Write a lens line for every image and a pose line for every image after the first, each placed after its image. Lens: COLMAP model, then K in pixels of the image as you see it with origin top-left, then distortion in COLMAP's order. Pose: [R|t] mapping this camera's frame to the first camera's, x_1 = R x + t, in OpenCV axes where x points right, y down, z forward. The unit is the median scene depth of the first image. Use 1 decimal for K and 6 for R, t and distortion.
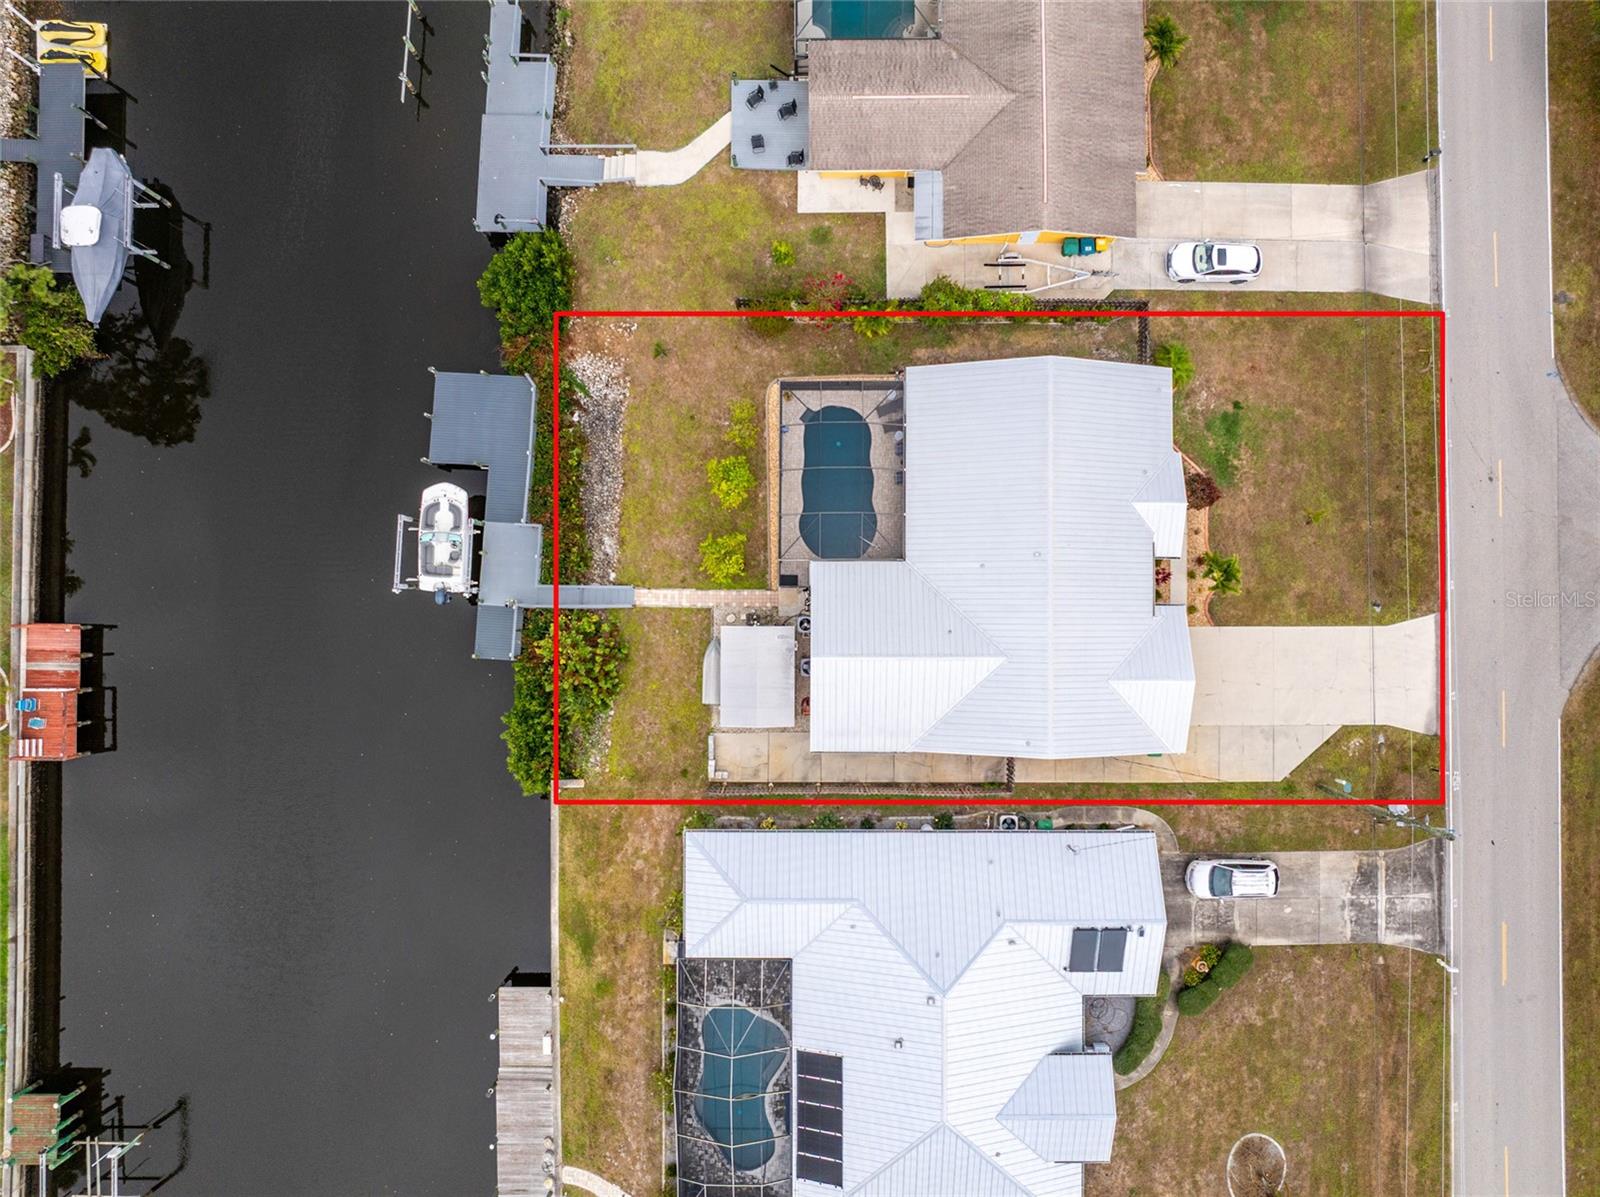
lens RADIAL K [[1137.2, 0, 798.0], [0, 1137.2, 544.9], [0, 0, 1]] dist [-0.051166, 0.018341]
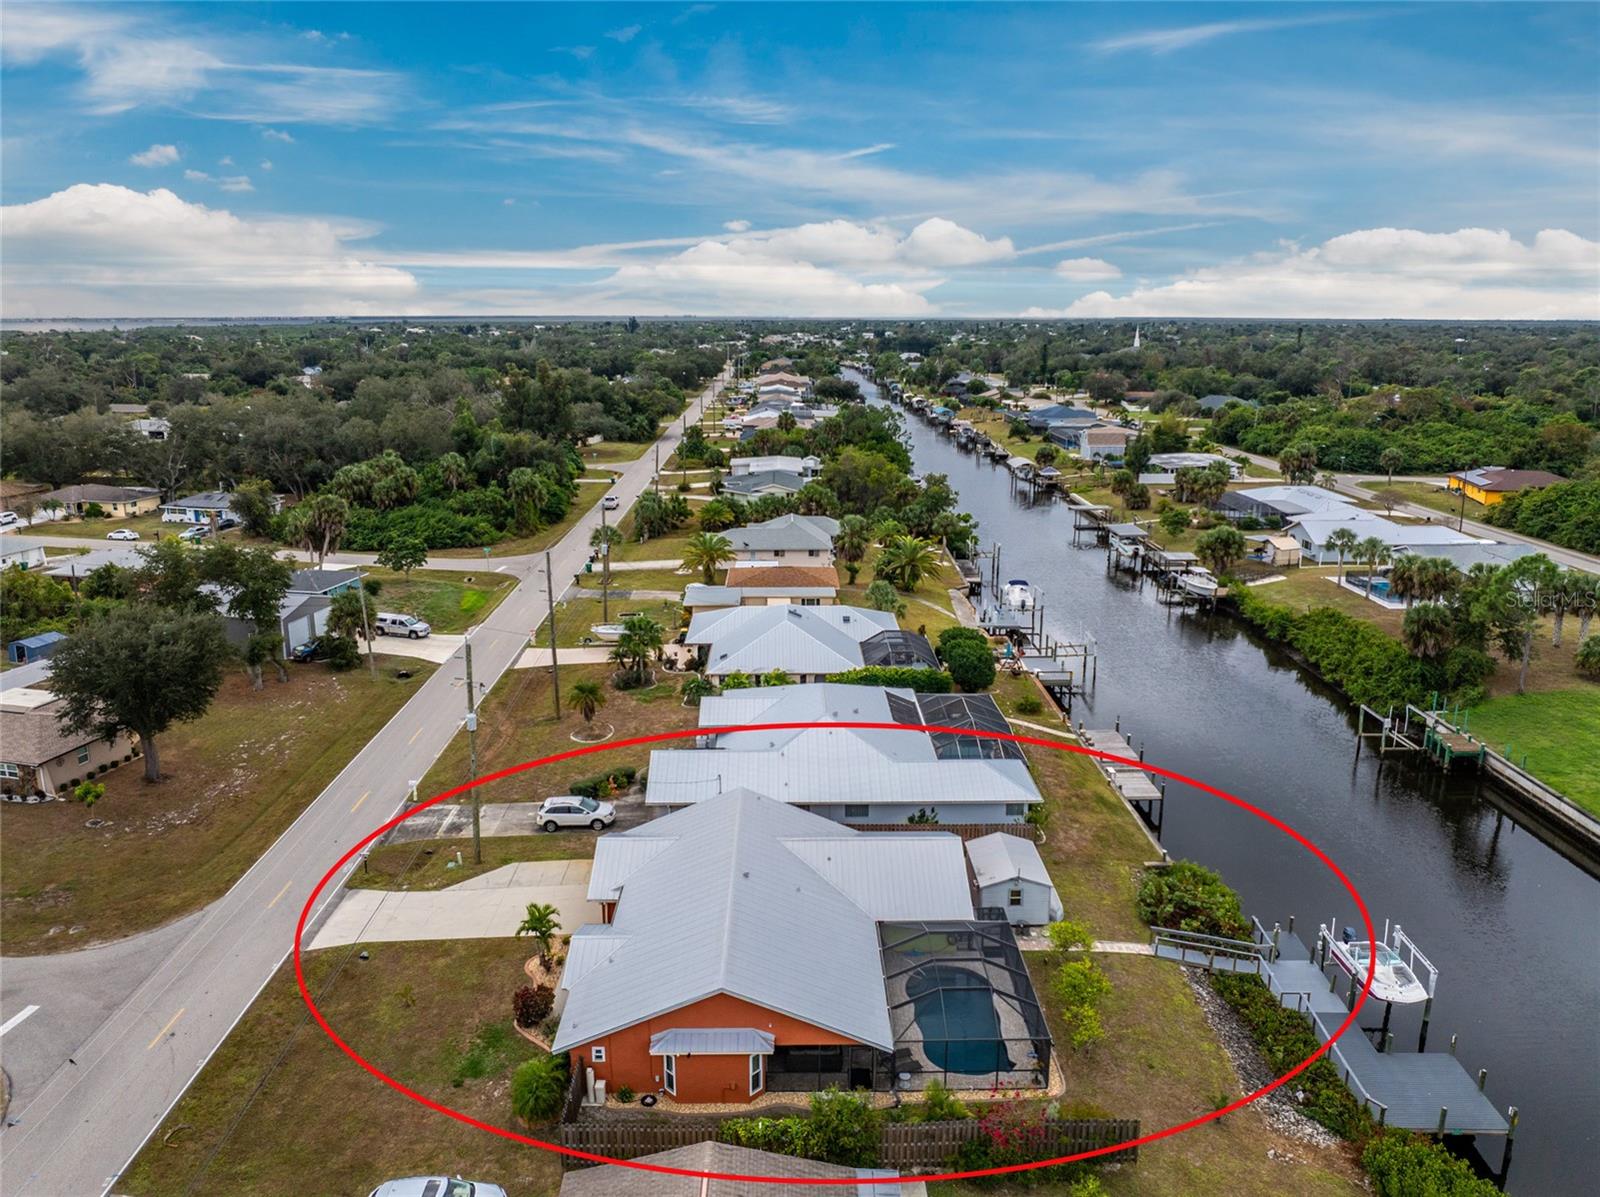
lens RADIAL K [[1137.2, 0, 798.0], [0, 1137.2, 544.9], [0, 0, 1]] dist [-0.051166, 0.018341]
pose [[-0.999802, 0.013181, -0.014935, 0.162358], [-0.016967, -0.170747, 0.985169, -0.824407], [0.010435, 0.985227, 0.170936, 0.507228]]
